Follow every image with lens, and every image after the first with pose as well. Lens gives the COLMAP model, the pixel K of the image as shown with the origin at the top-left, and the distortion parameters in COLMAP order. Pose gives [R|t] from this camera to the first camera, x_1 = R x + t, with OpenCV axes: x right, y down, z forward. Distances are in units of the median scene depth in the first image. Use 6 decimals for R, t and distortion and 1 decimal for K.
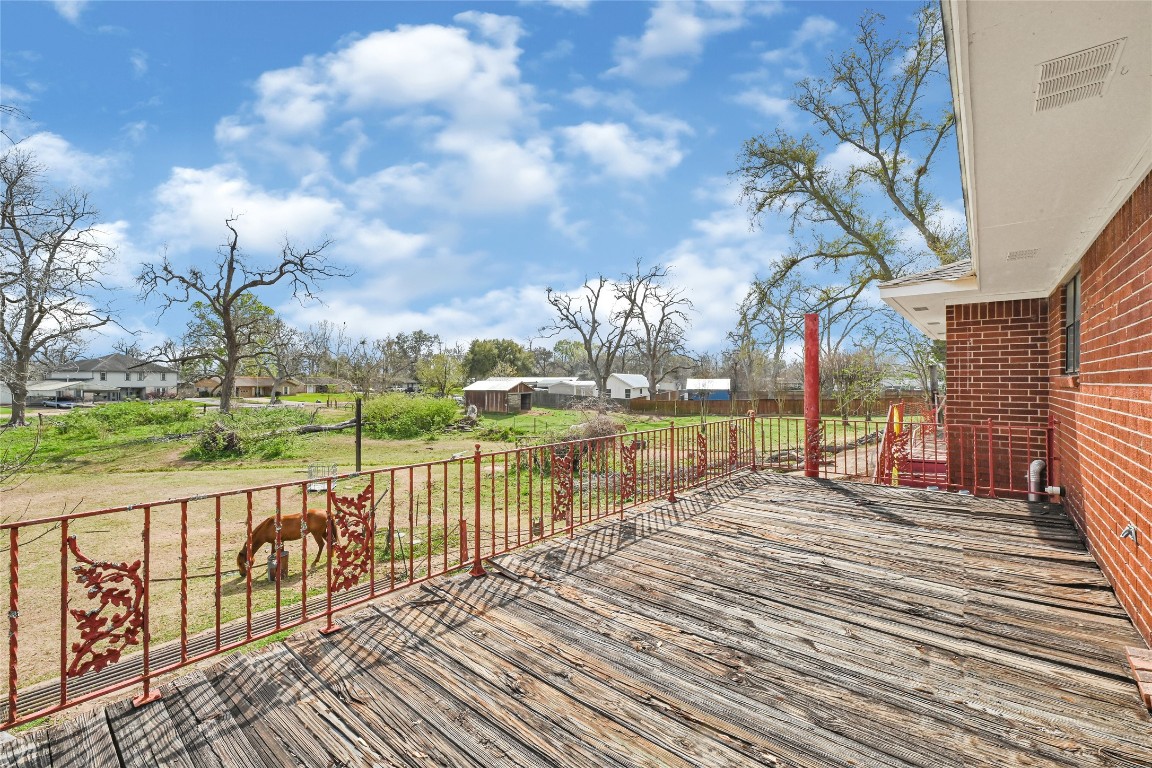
lens RADIAL K [[482.3, 0, 572.5], [0, 482.3, 383.4], [0, 0, 1]] dist [-0.001593, -0.000388]
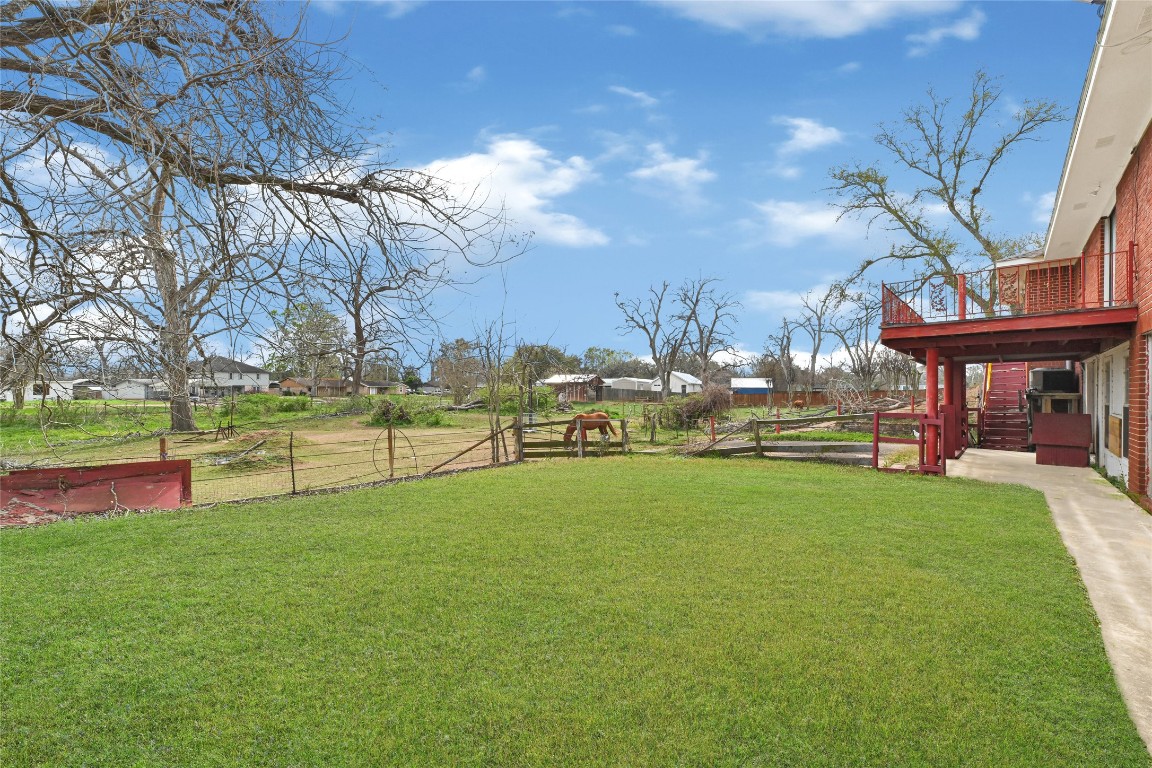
lens RADIAL K [[482.3, 0, 576.3], [0, 482.3, 386.4], [0, 0, 1]] dist [-0.001593, -0.000388]
pose [[0.999528, -0.003215, -0.030555, -0.270634], [0.002762, 0.999886, -0.014861, 0.088271], [0.030599, 0.014769, 0.999423, -0.277278]]
